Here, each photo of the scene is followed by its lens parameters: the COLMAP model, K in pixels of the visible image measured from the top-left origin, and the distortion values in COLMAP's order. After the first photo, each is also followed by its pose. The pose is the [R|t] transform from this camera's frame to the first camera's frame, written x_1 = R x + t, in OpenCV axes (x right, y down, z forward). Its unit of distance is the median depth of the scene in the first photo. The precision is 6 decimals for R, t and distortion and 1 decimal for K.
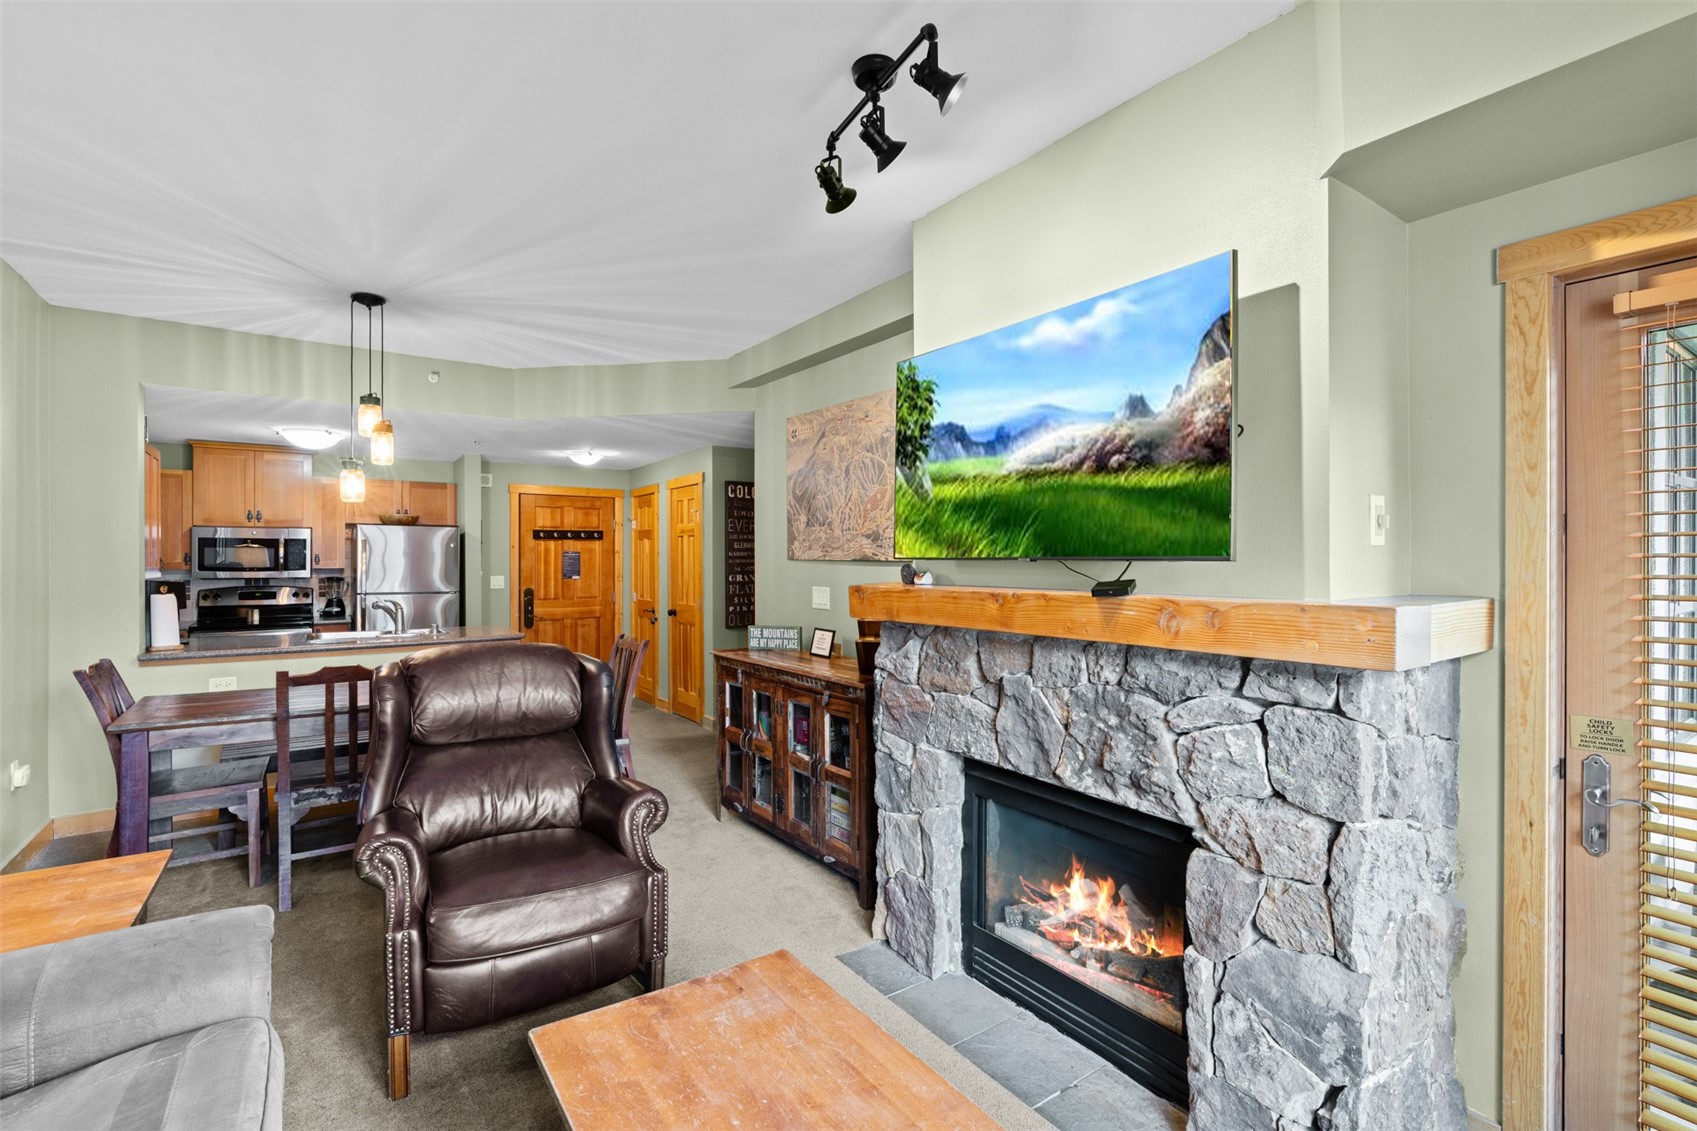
lens RADIAL K [[772.2, 0, 842.6], [0, 772.2, 556.6], [0, 0, 1]] dist [-0.005053, 0.000092]
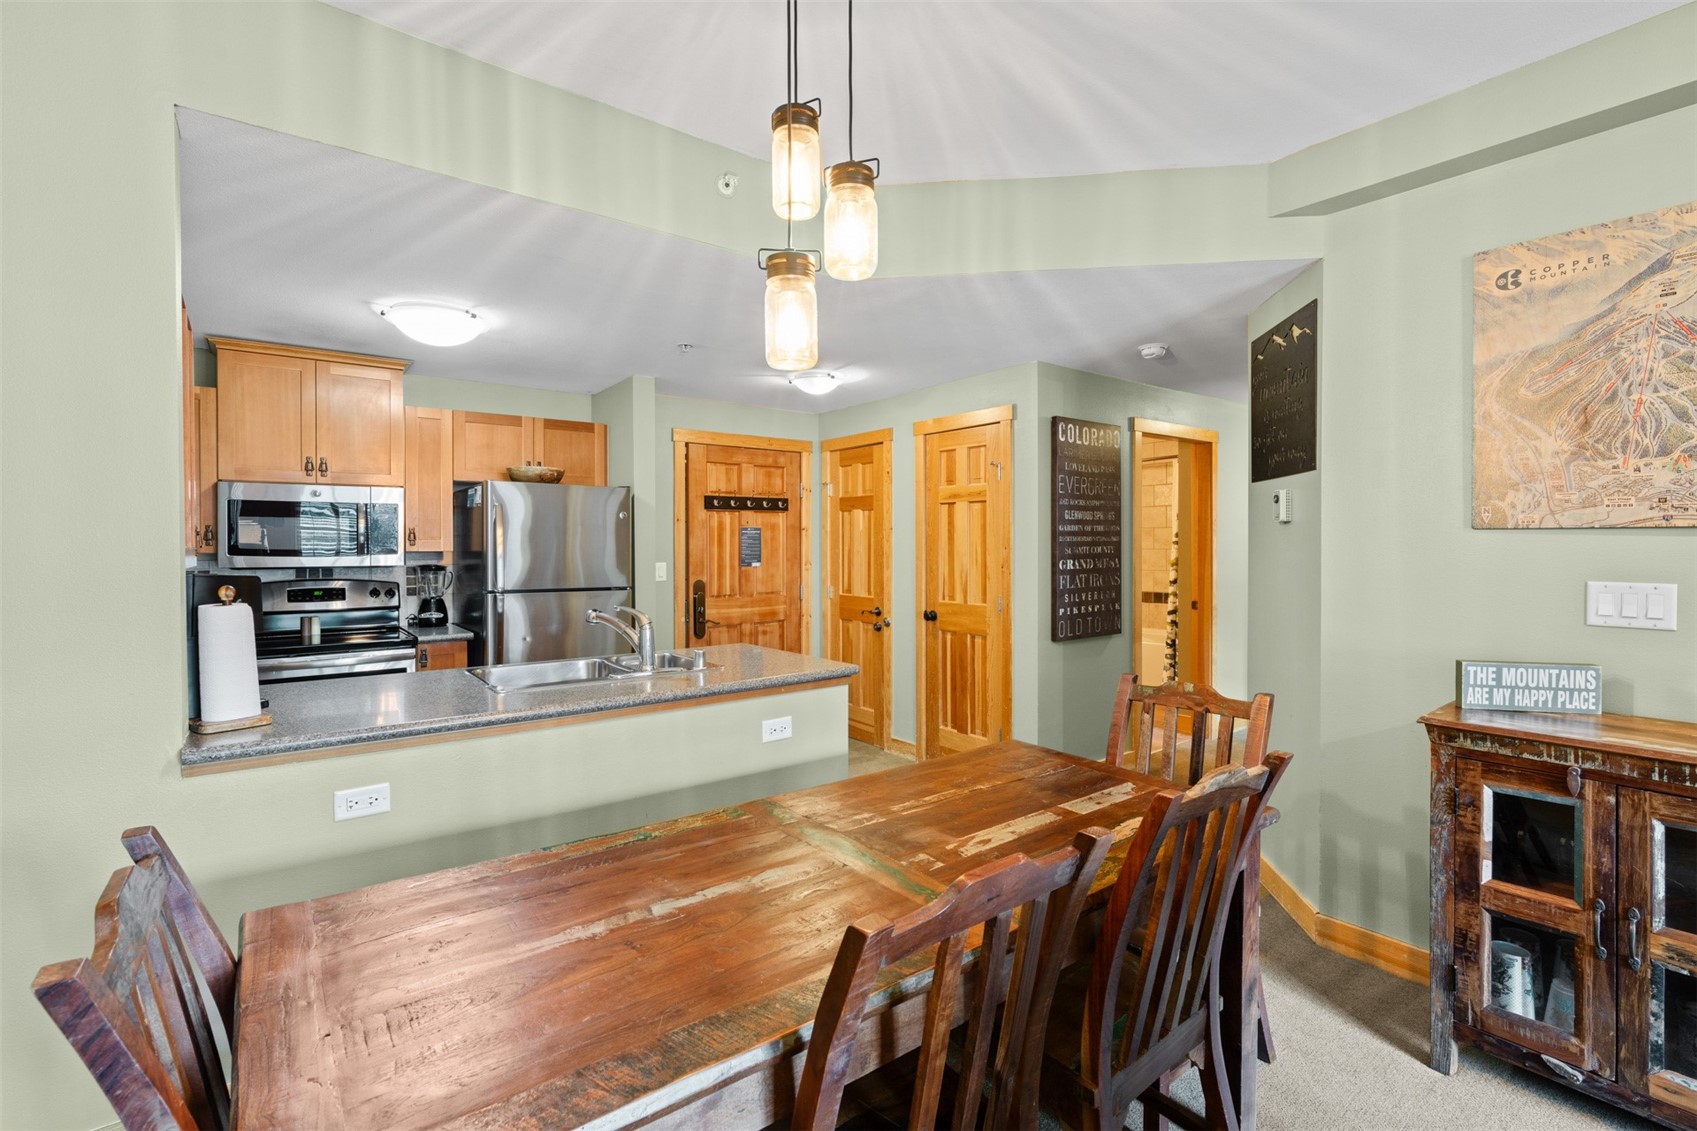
lens RADIAL K [[772.2, 0, 840.8], [0, 772.2, 549.1], [0, 0, 1]] dist [-0.005053, 0.000092]
pose [[0.999010, -0.001658, 0.044465, -0.344422], [0.001315, 0.999969, 0.007755, 0.008801], [-0.044476, -0.007689, 0.998981, 0.338548]]
